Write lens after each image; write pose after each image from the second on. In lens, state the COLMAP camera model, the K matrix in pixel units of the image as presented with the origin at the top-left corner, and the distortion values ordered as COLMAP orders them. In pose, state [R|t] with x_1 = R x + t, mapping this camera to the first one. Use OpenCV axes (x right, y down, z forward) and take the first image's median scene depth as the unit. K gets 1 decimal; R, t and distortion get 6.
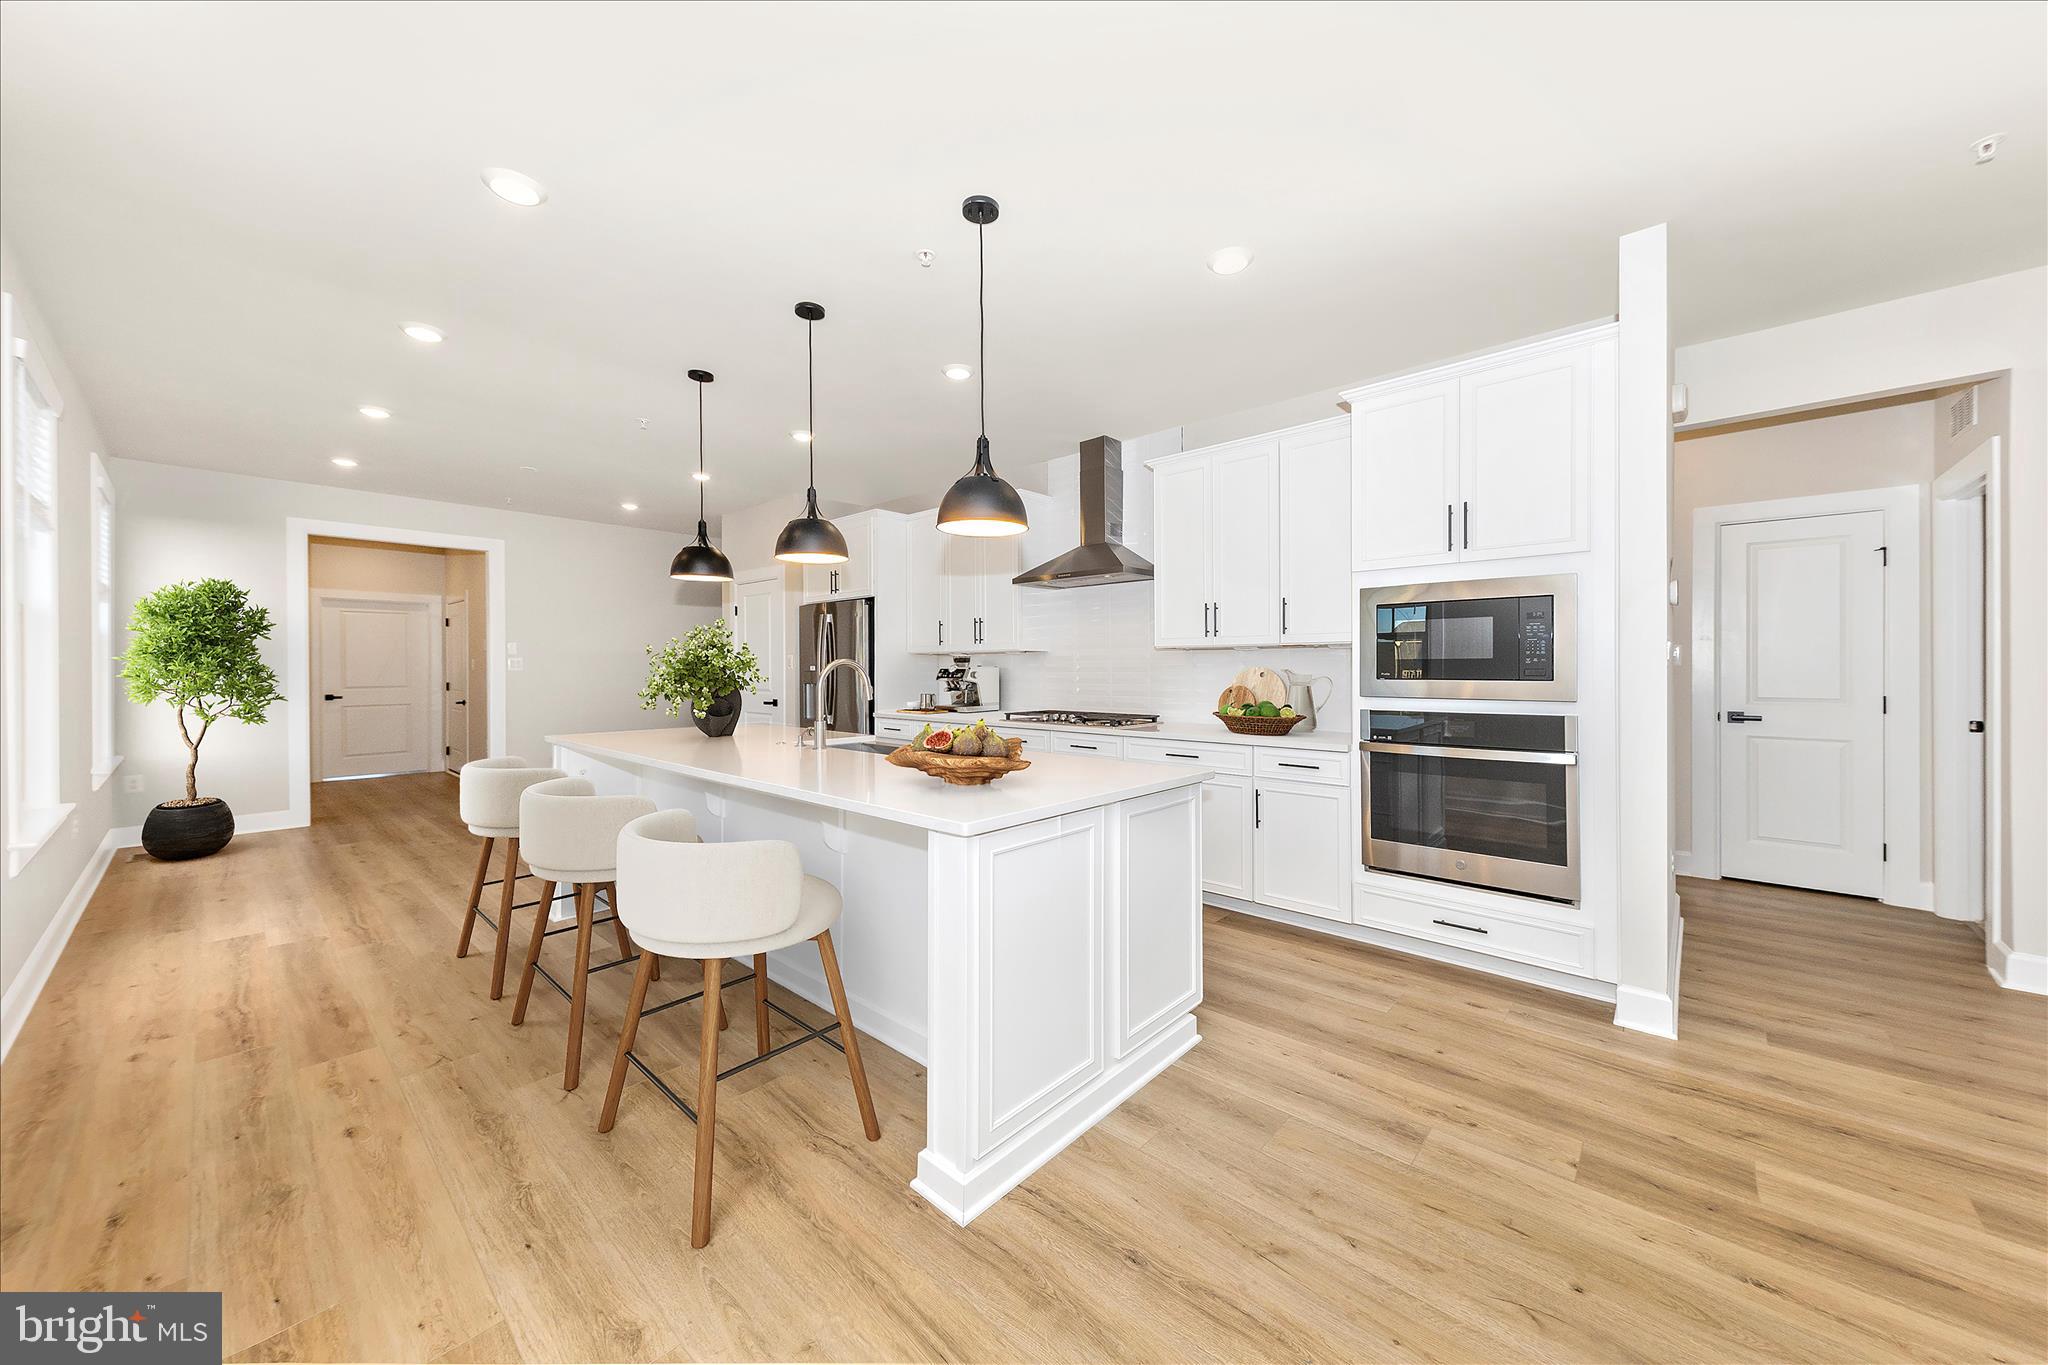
lens RADIAL K [[718.2, 0, 1054.0], [0, 718.2, 670.7], [0, 0, 1]] dist [-0.002210, -0.000410]
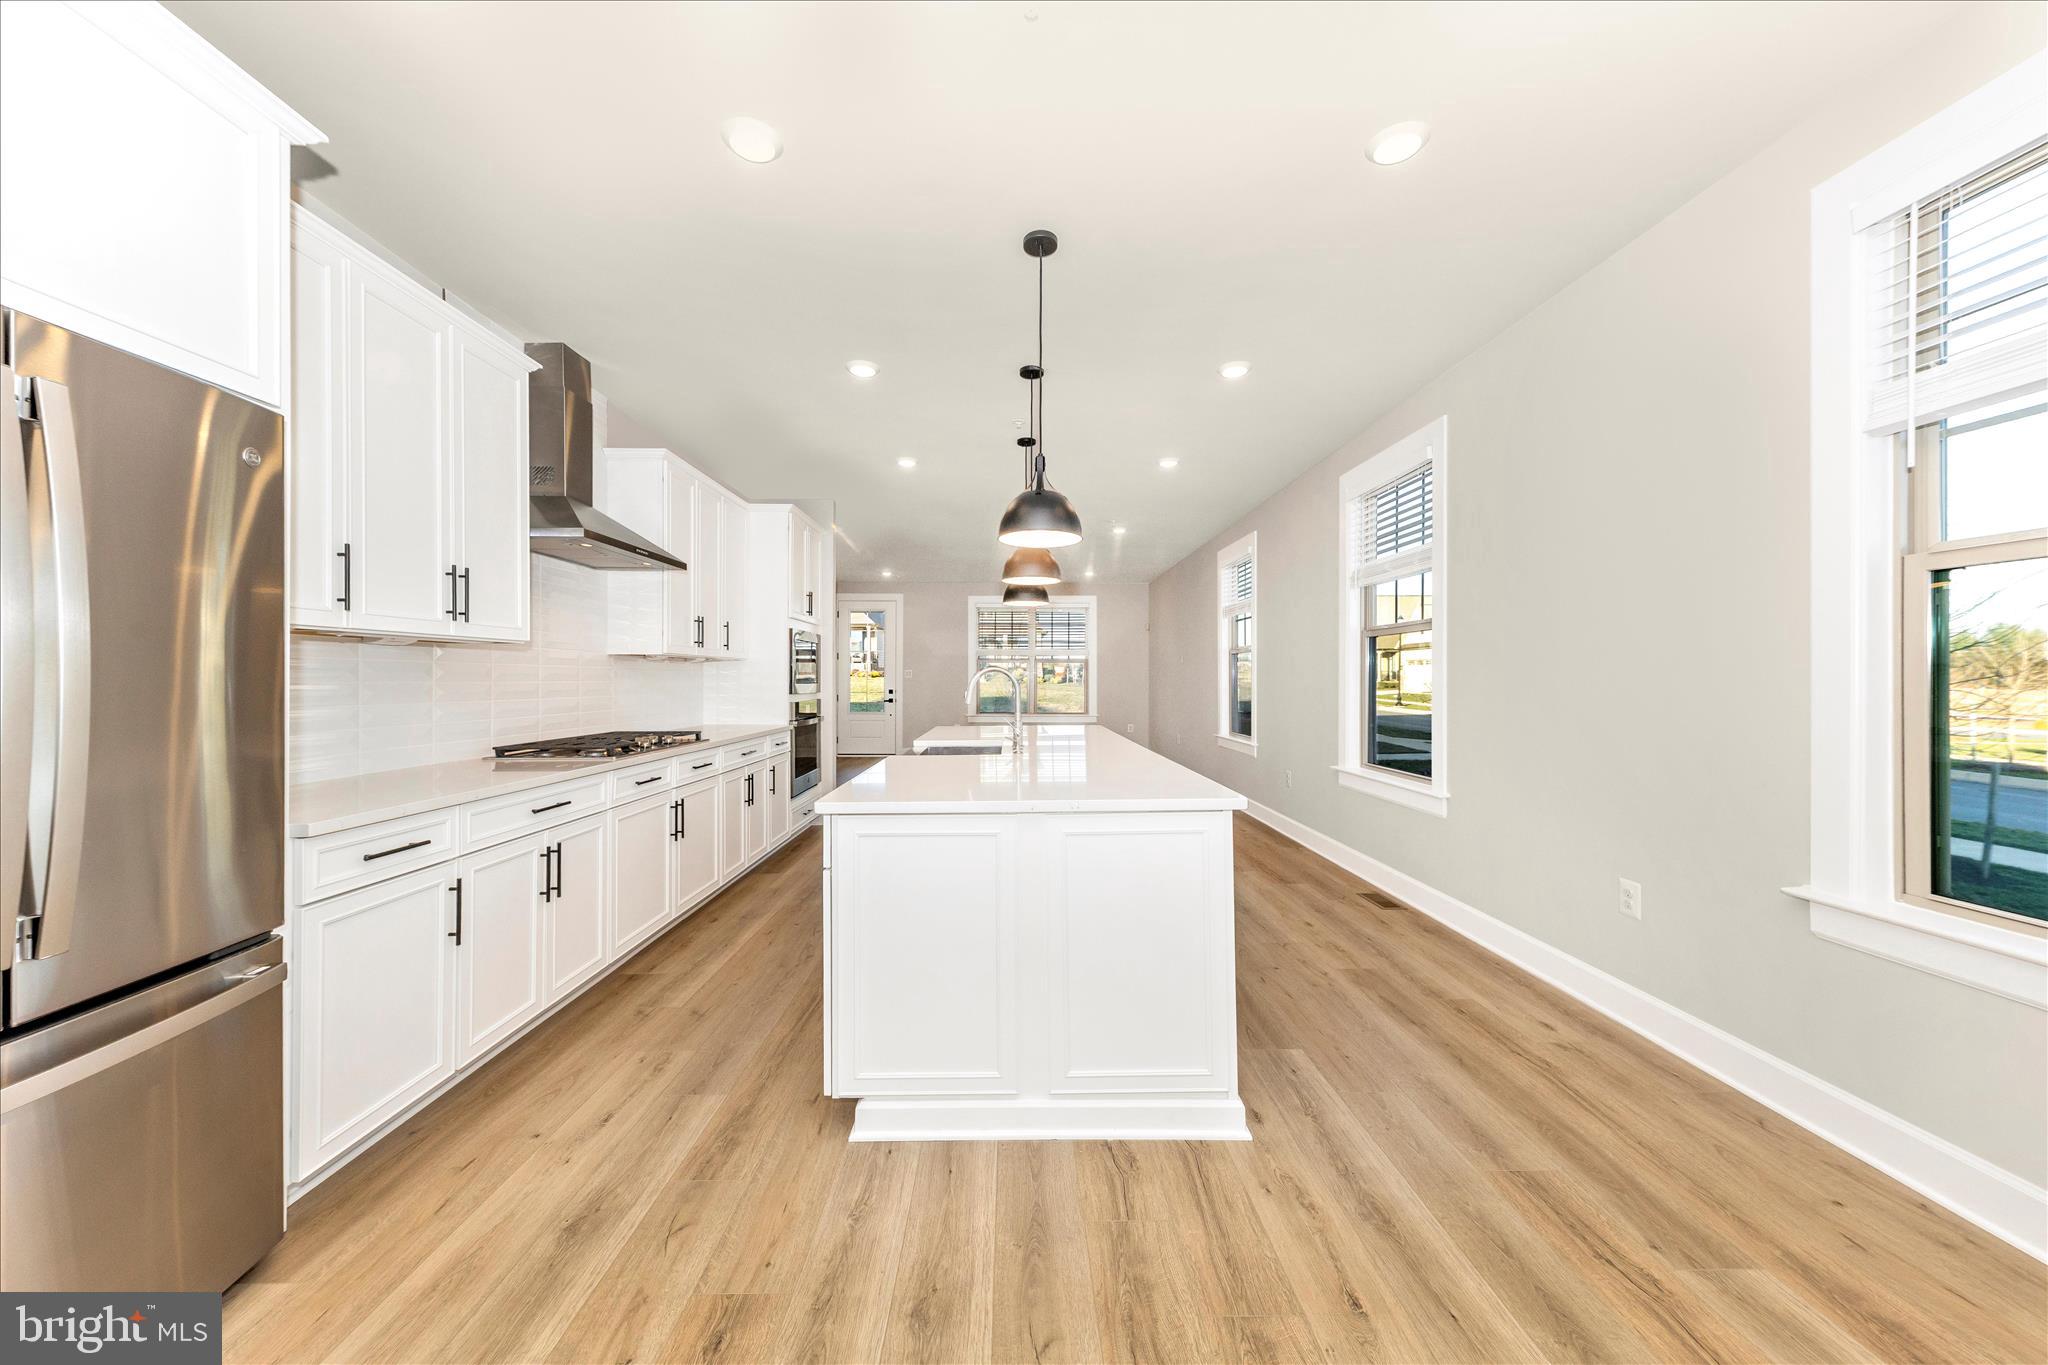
lens RADIAL K [[714.0, 0, 1019.6], [0, 714.0, 677.6], [0, 0, 1]] dist [0.022094, -0.006027]
pose [[-0.657049, 0.003148, 0.753842, -1.361083], [0.004353, 0.999990, -0.000381, 0.001134], [-0.753836, 0.003031, -0.657056, 2.001394]]
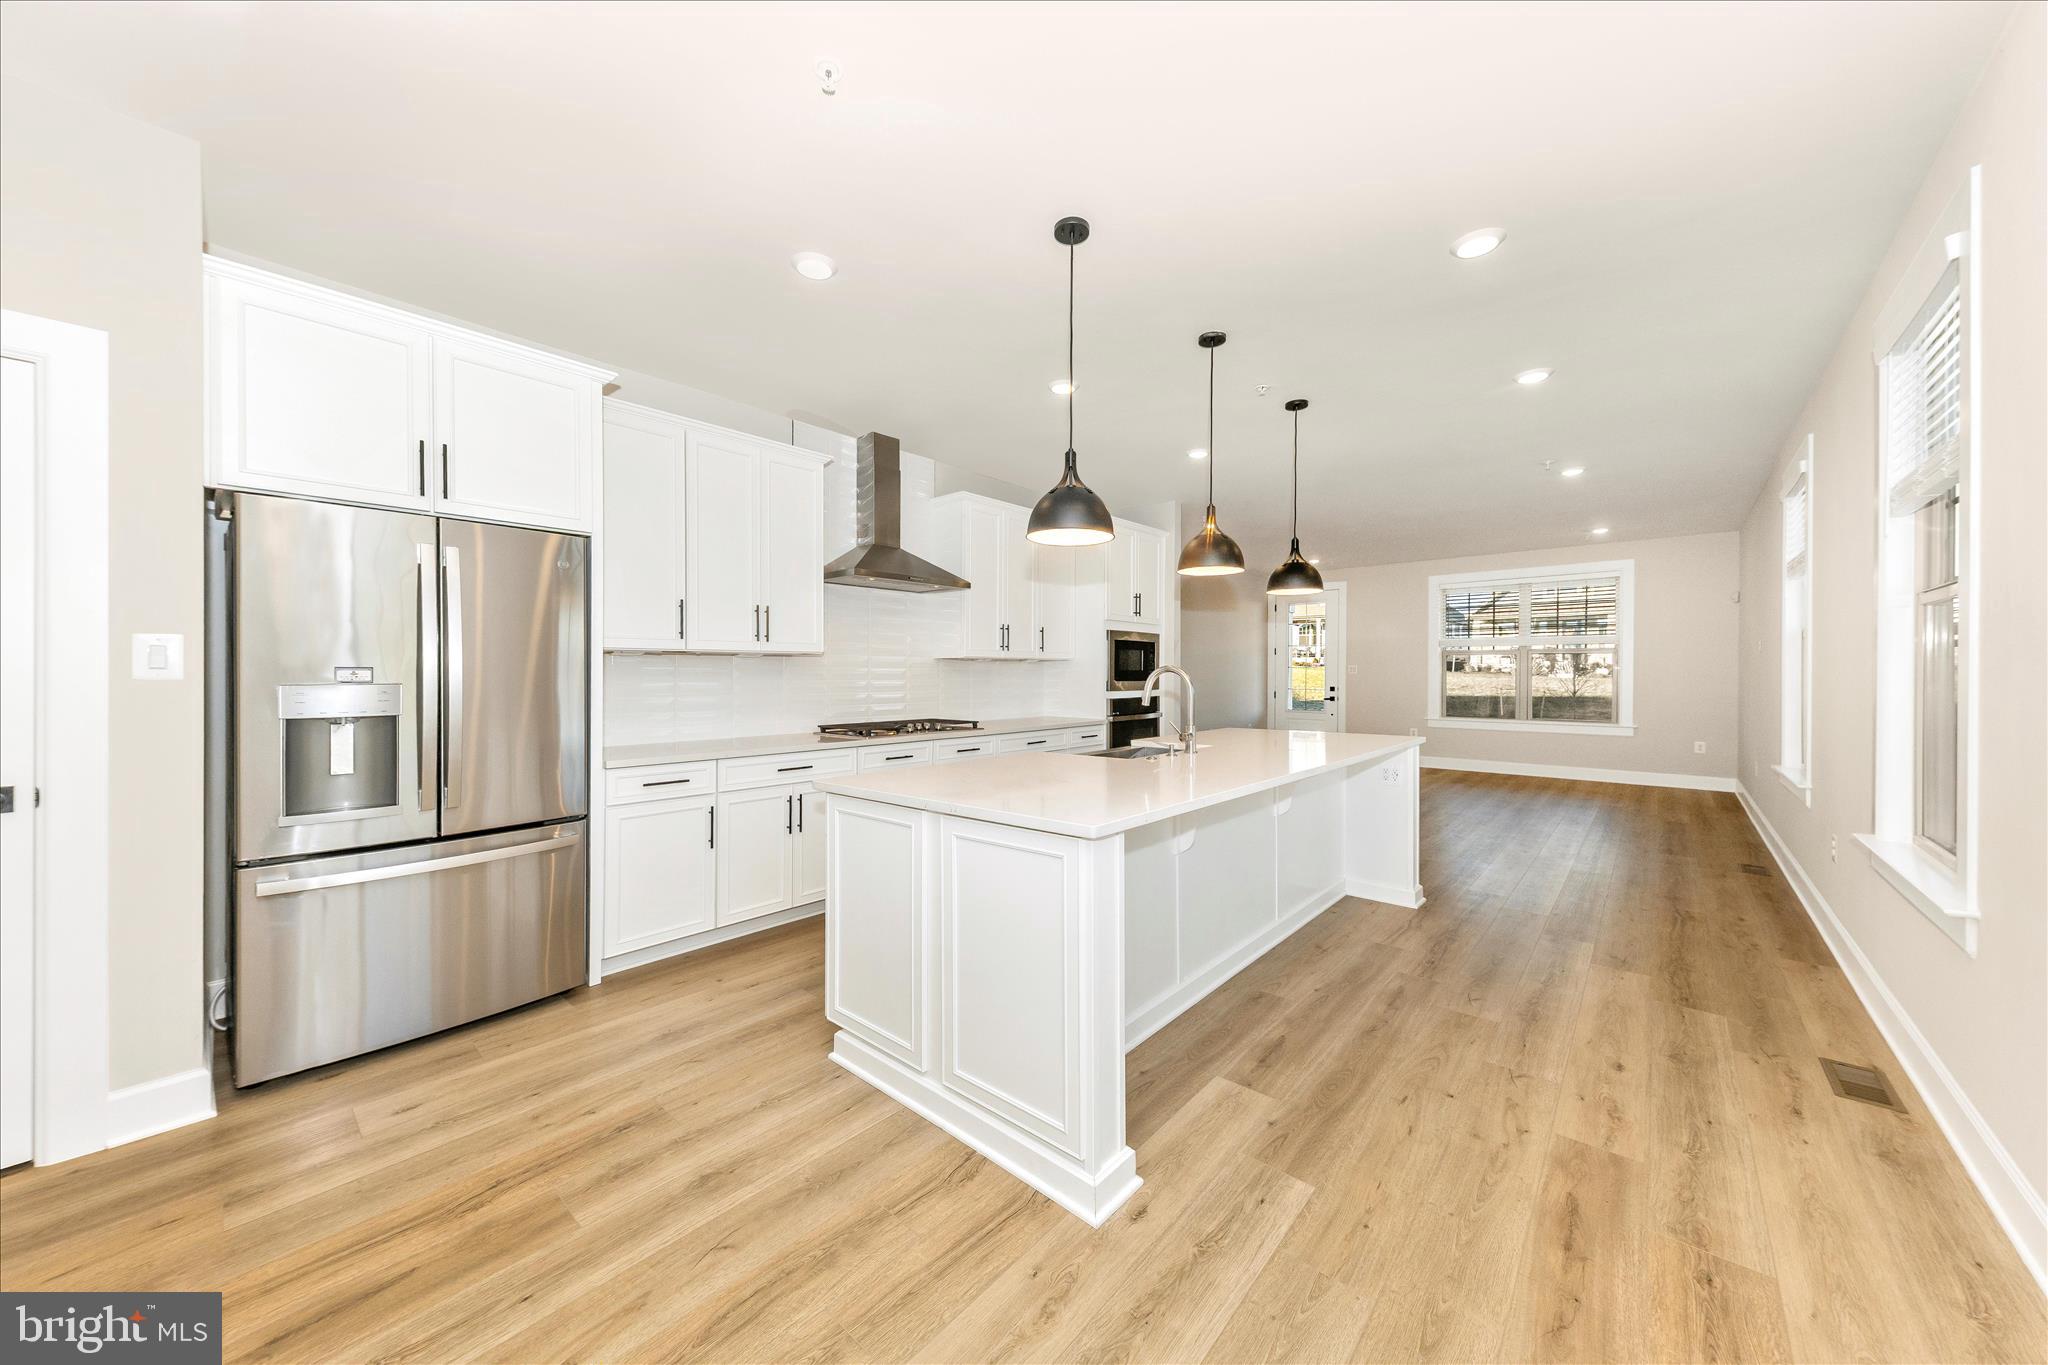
lens RADIAL K [[714.0, 0, 1019.6], [0, 714.0, 677.6], [0, 0, 1]] dist [0.022094, -0.006027]
pose [[0.019549, -0.005516, 0.999794, -1.580976], [0.003777, 0.999978, 0.005443, -0.009414], [-0.999802, 0.003670, 0.019569, 1.412299]]
